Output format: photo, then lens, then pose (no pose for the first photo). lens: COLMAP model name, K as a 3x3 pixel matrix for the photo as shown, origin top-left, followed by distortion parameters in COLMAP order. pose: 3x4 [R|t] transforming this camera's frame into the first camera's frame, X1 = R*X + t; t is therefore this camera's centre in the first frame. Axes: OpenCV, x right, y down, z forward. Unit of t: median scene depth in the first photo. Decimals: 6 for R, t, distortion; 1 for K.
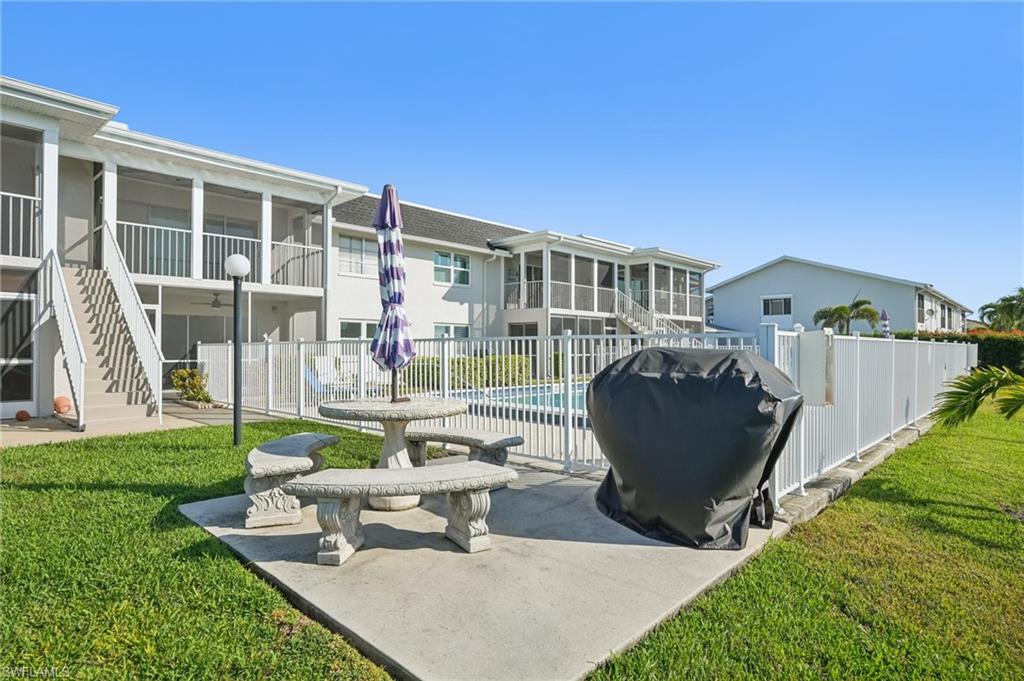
lens RADIAL K [[570.5, 0, 515.0], [0, 570.5, 345.1], [0, 0, 1]] dist [-0.002500, -0.000317]
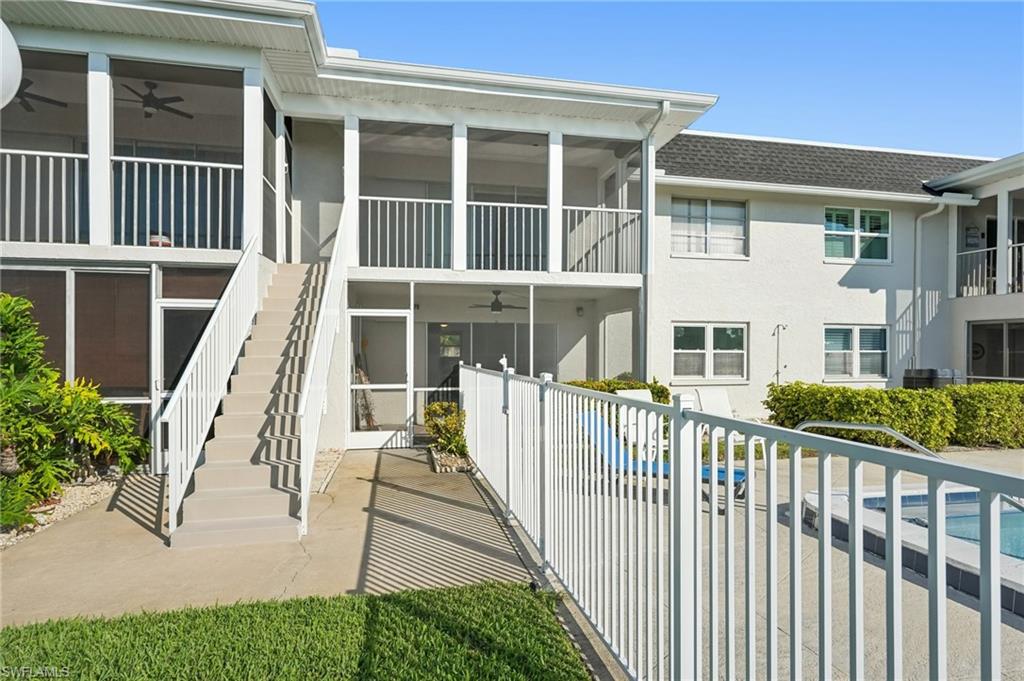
lens RADIAL K [[570.5, 0, 513.8], [0, 570.5, 347.8], [0, 0, 1]] dist [-0.002500, -0.000317]
pose [[0.827827, -0.000752, -0.560983, -0.100137], [0.002127, 0.999996, 0.001798, -0.019972], [0.560979, -0.002681, 0.827826, 0.398181]]
